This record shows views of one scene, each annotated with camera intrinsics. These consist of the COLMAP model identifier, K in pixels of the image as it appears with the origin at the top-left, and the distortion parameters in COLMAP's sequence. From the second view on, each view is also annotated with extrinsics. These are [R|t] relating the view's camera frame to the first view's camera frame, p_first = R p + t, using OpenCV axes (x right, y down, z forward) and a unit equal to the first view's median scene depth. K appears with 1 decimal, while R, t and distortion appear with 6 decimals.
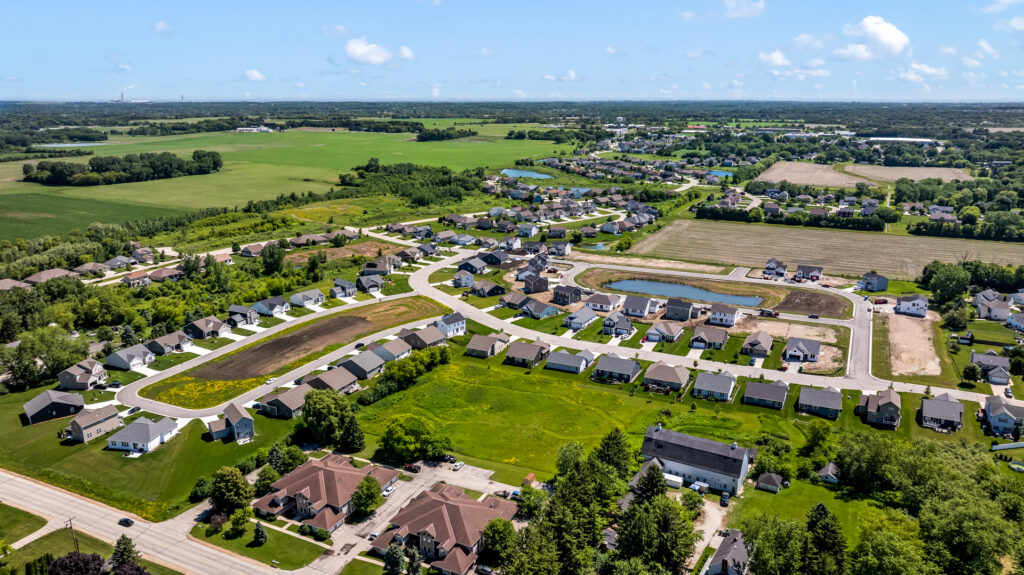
lens RADIAL K [[720.1, 0, 516.9], [0, 720.1, 284.4], [0, 0, 1]] dist [-0.014912, -0.004629]
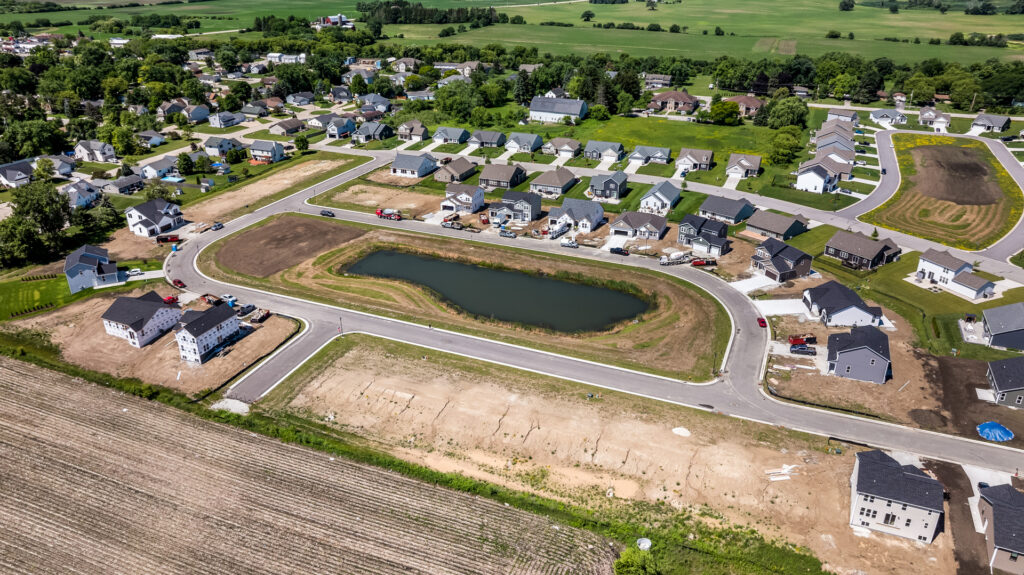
lens RADIAL K [[720.1, 0, 516.9], [0, 720.1, 284.4], [0, 0, 1]] dist [-0.014912, -0.004629]
pose [[-0.998590, 0.026983, -0.045726, 0.263955], [-0.008459, 0.769371, 0.638747, -0.343077], [0.052416, 0.638232, -0.768057, 1.571368]]
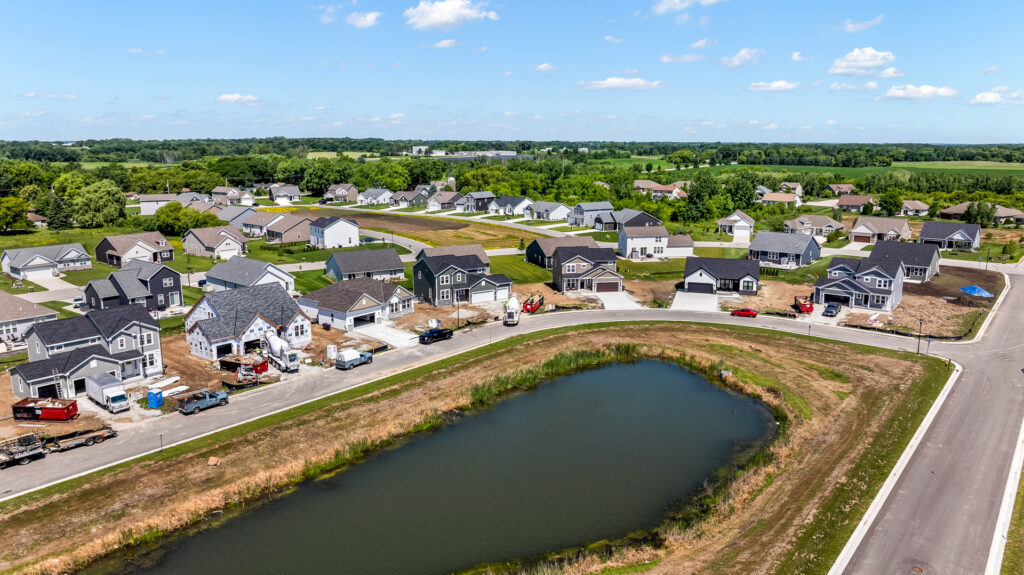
lens RADIAL K [[720.1, 0, 516.9], [0, 720.1, 284.4], [0, 0, 1]] dist [-0.014912, -0.004629]
pose [[-0.214928, 0.191069, -0.957757, 0.426761], [-0.253006, 0.936303, 0.243565, -0.083112], [0.943289, 0.294668, -0.152896, 1.168345]]
